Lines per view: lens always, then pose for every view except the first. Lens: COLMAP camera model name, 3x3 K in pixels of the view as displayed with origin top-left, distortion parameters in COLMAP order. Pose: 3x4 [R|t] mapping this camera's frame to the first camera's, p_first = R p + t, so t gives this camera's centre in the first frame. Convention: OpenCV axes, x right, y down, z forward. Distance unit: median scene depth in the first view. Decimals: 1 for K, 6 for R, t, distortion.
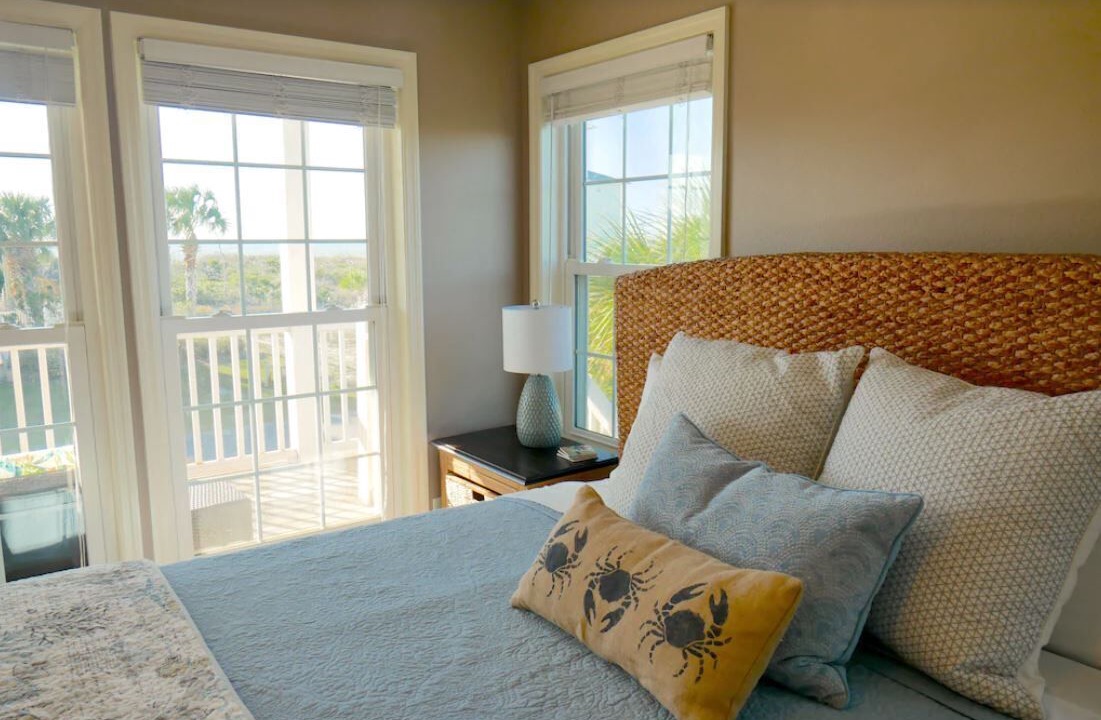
lens RADIAL K [[786.8, 0, 546.3], [0, 786.8, 353.3], [0, 0, 1]] dist [-0.019182, 0.011431]
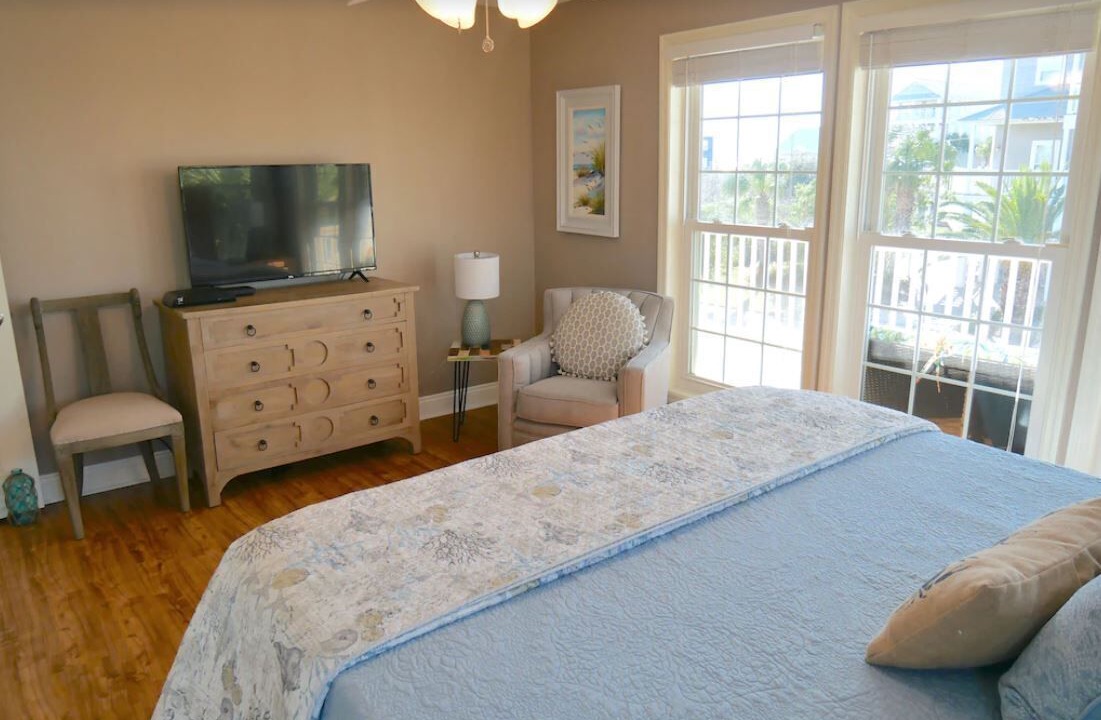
lens RADIAL K [[786.8, 0, 548.7], [0, 786.8, 358.8], [0, 0, 1]] dist [-0.019182, 0.011431]
pose [[0.047486, 0.236763, -0.970406, 1.031564], [-0.149506, 0.962243, 0.227455, -0.052148], [0.987620, 0.134281, 0.081091, 0.416727]]
